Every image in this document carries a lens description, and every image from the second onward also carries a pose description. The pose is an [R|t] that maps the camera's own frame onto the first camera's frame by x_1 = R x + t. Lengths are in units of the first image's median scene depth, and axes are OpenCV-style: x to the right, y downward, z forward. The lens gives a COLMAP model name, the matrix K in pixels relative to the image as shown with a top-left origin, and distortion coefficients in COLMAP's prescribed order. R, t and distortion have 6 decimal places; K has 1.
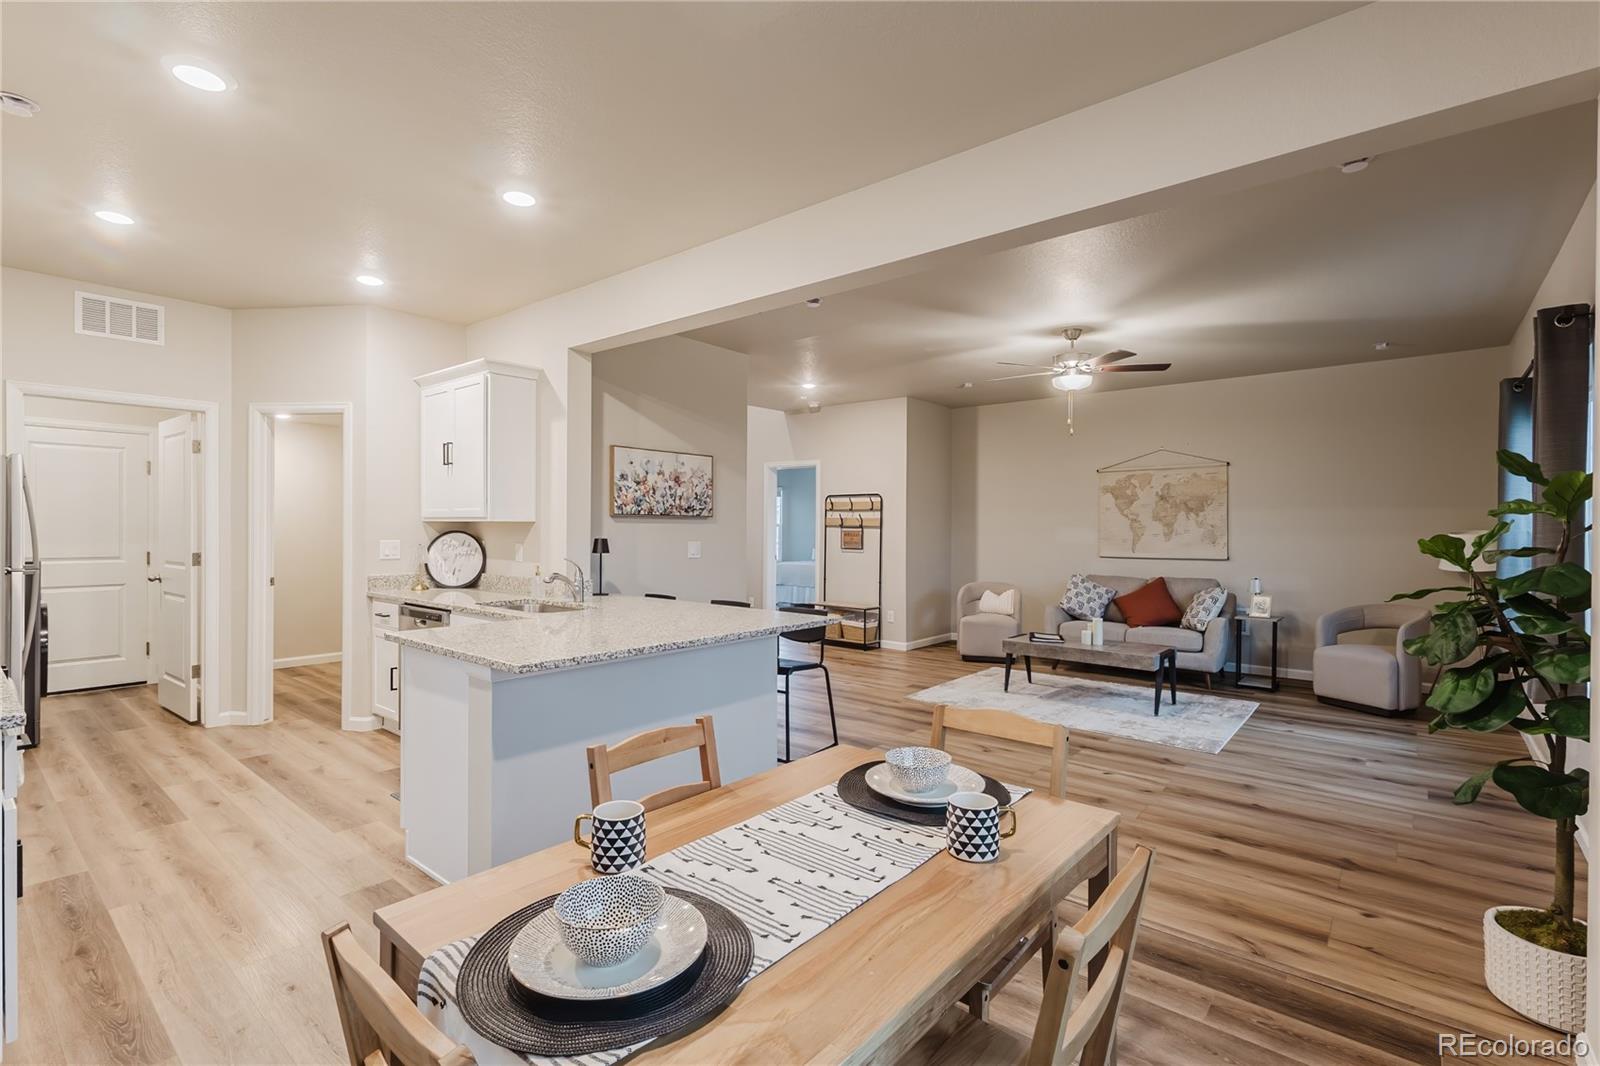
lens RADIAL K [[732.5, 0, 801.1], [0, 732.5, 532.6], [0, 0, 1]] dist [-0.000972, 0.001733]
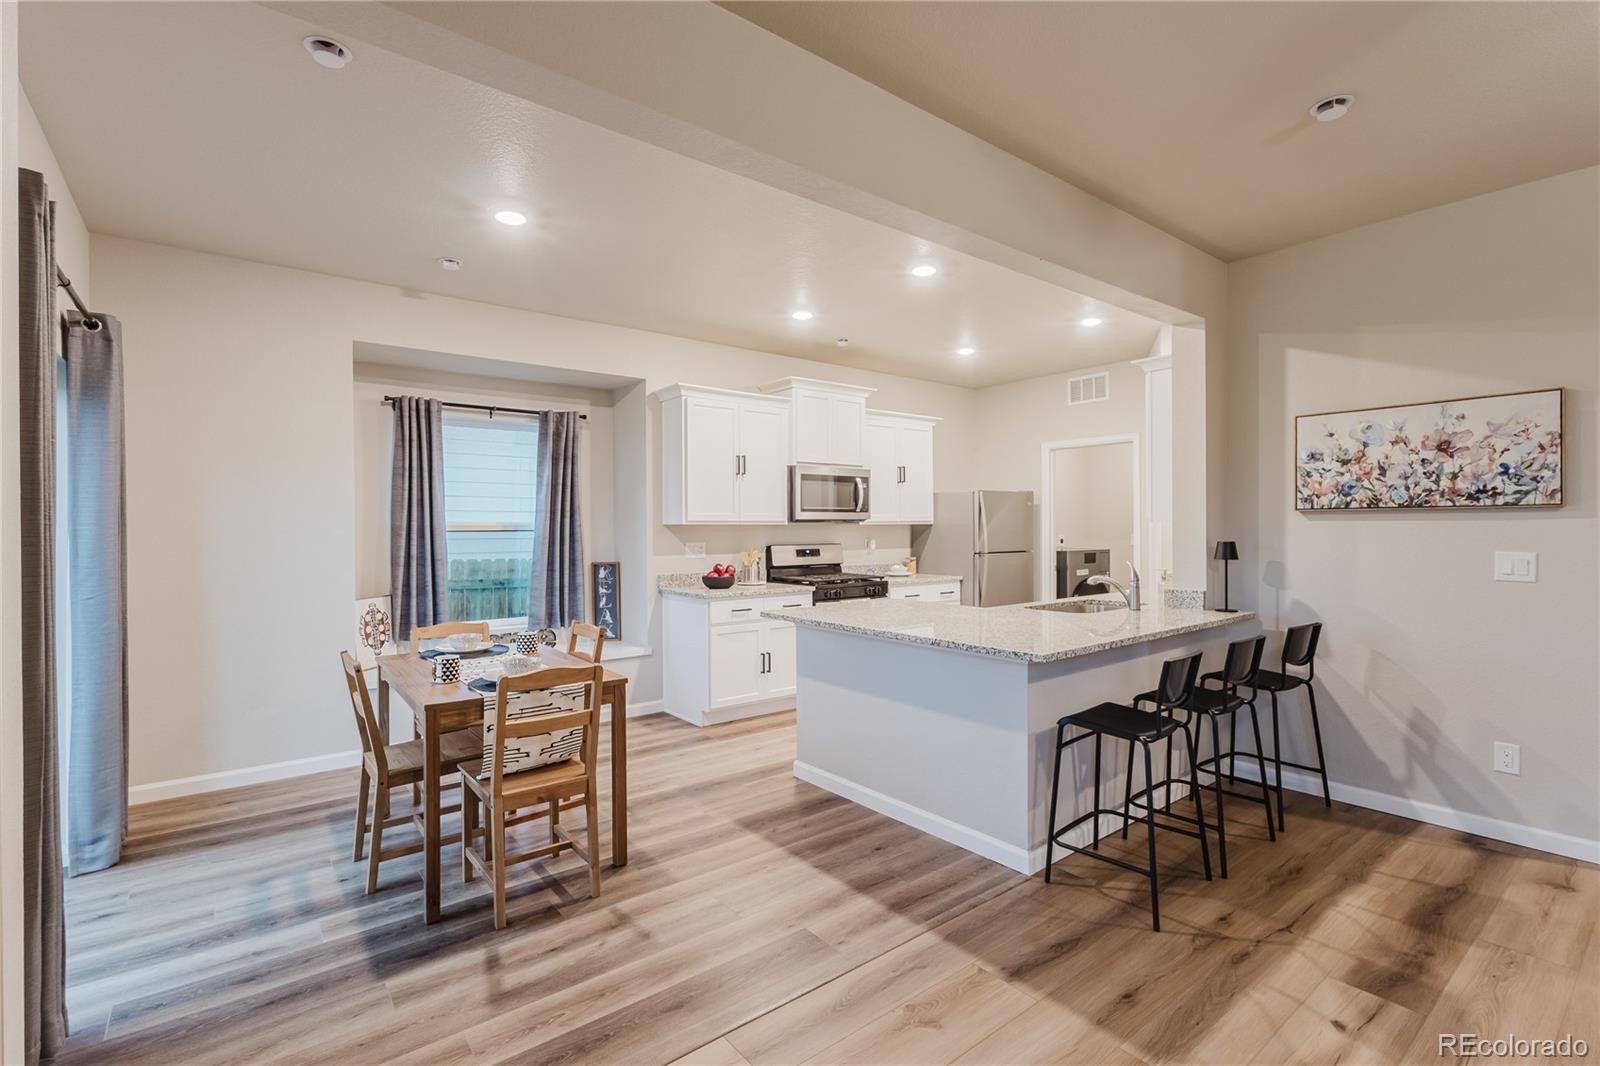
lens RADIAL K [[732.5, 0, 800.3], [0, 732.5, 531.2], [0, 0, 1]] dist [-0.000972, 0.001733]
pose [[-0.209421, -0.001162, -0.977825, 0.547628], [-0.002772, 0.999996, -0.000595, -0.001235], [0.977822, 0.002586, -0.209424, 0.637269]]
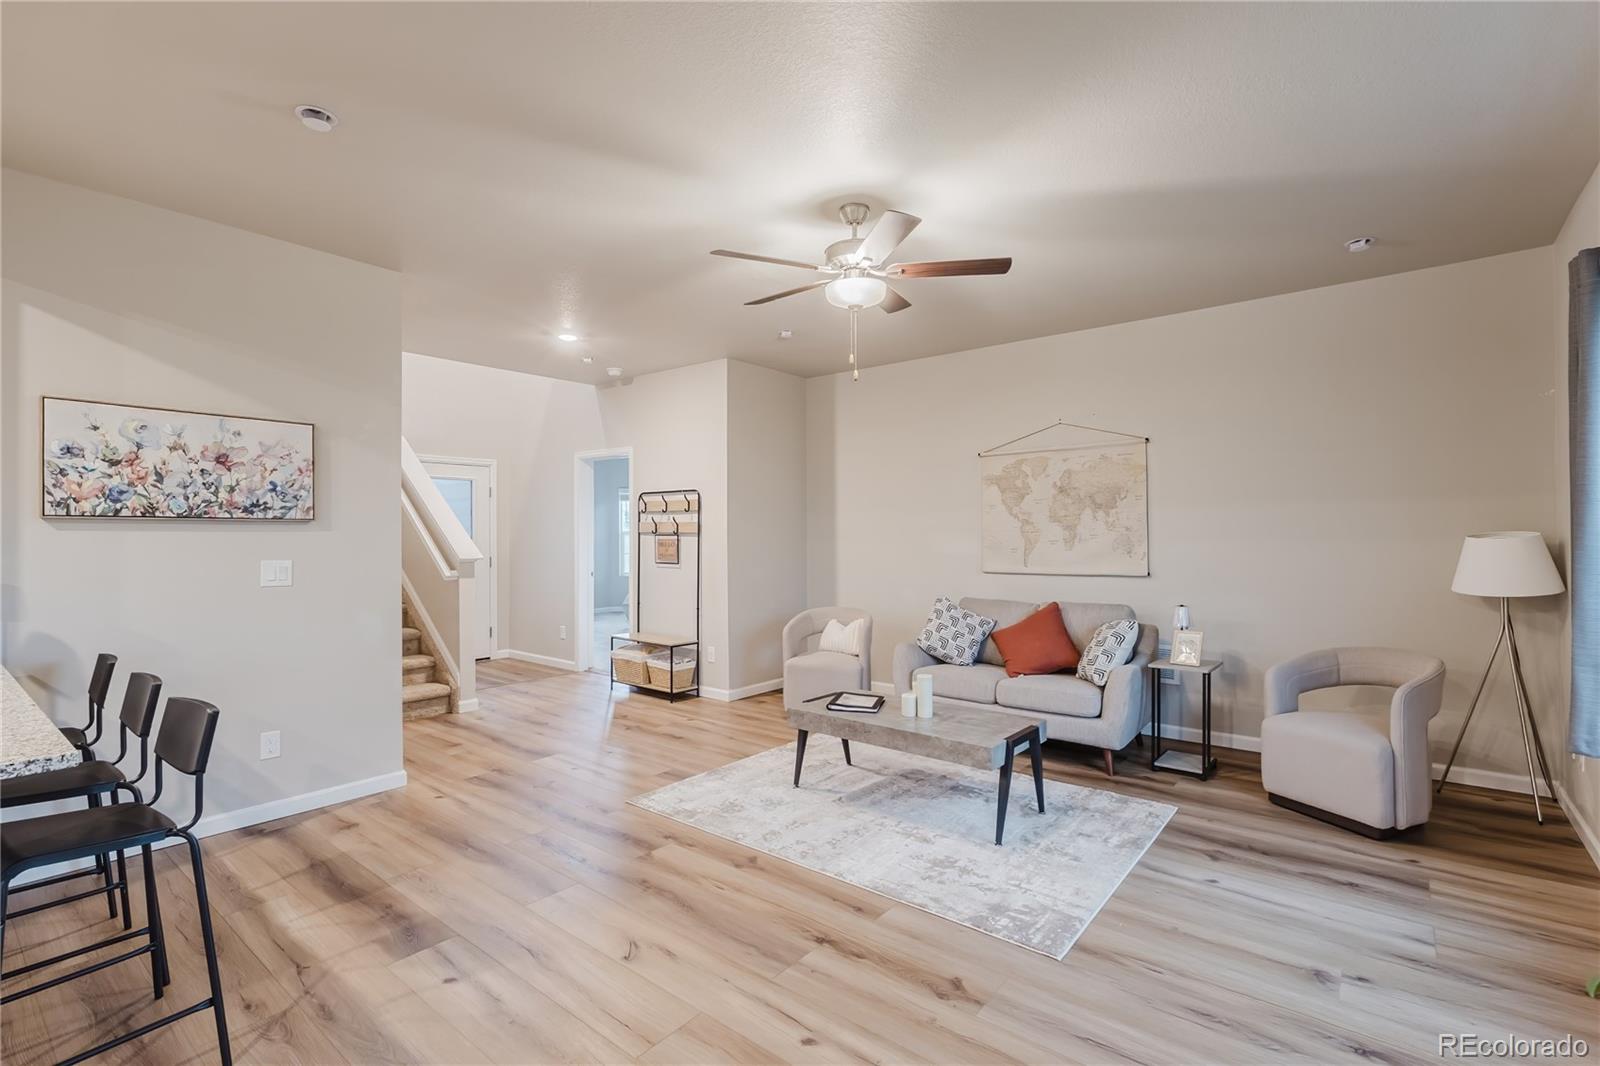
lens RADIAL K [[732.5, 0, 801.0], [0, 732.5, 530.6], [0, 0, 1]] dist [-0.000972, 0.001733]
pose [[0.999880, -0.008040, 0.013234, 0.318142], [0.008206, 0.999888, -0.012539, -0.001113], [-0.013132, 0.012646, 0.999834, 0.398741]]
